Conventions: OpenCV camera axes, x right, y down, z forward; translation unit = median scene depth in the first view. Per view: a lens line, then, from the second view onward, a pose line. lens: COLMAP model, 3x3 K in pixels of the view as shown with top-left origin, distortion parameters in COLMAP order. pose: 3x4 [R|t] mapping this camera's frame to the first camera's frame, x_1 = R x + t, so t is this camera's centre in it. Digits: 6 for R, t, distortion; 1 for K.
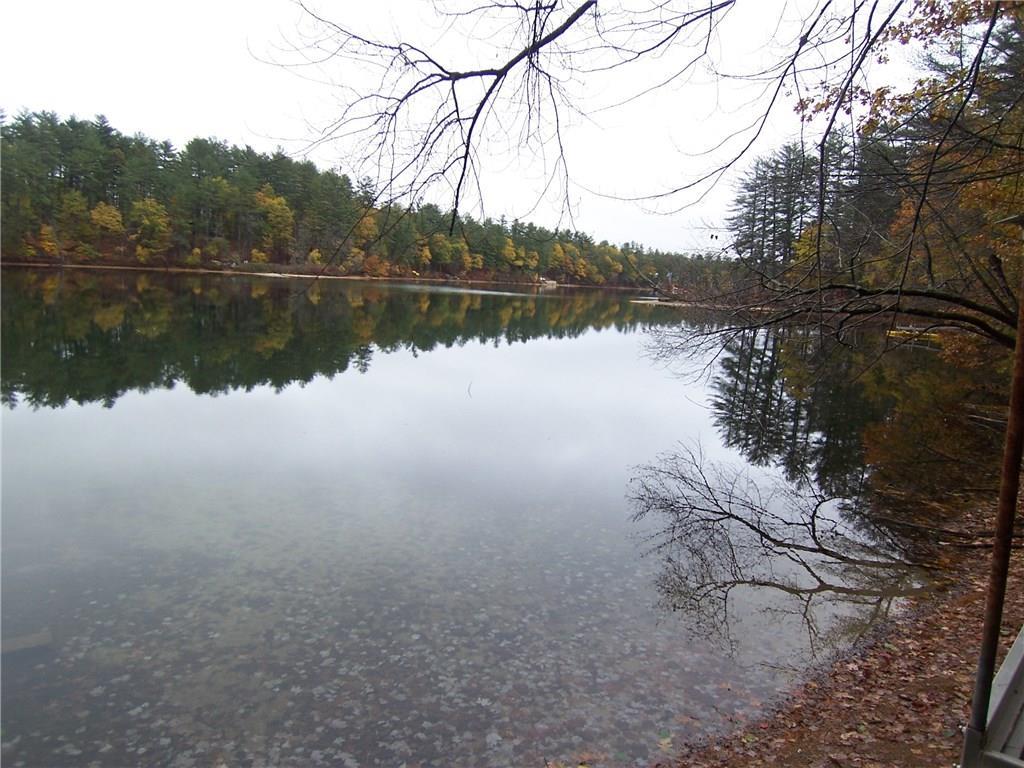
lens RADIAL K [[699.4, 0, 512.8], [0, 699.4, 382.2], [0, 0, 1]] dist [-0.025339, -0.027203]
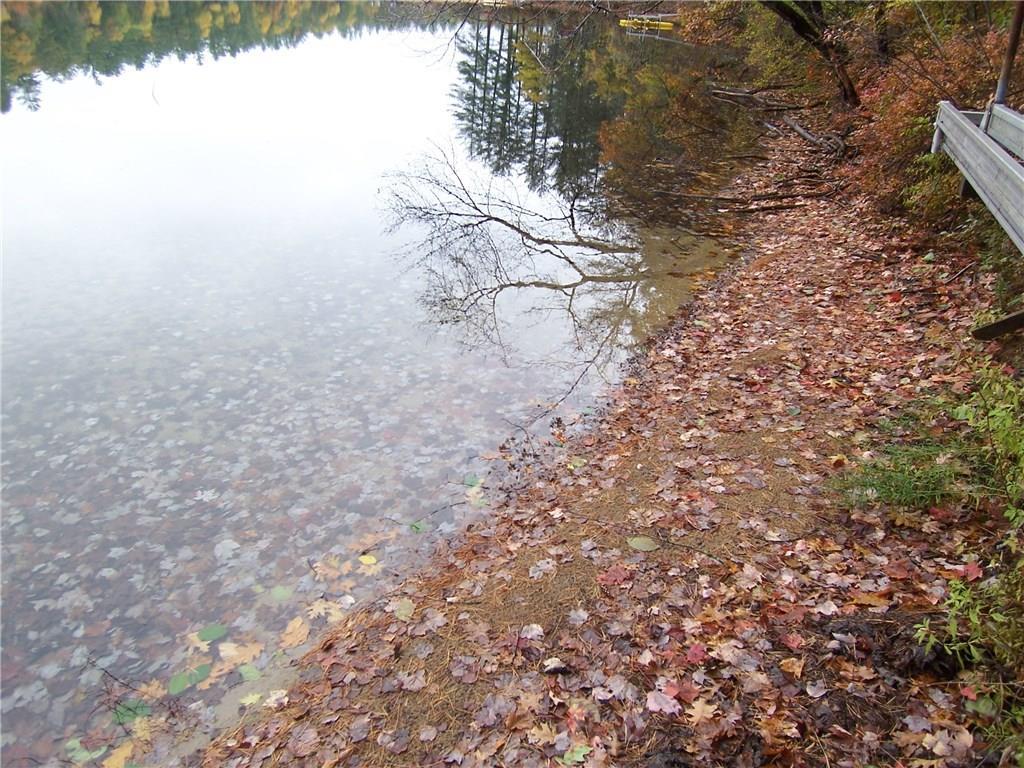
lens RADIAL K [[699.4, 0, 506.8], [0, 699.4, 390.8], [0, 0, 1]] dist [-0.025339, -0.027203]
pose [[0.935993, -0.190244, 0.296183, 0.036109], [0.060659, 0.915965, 0.396646, 0.086230], [-0.346752, -0.353292, 0.868877, 0.255328]]
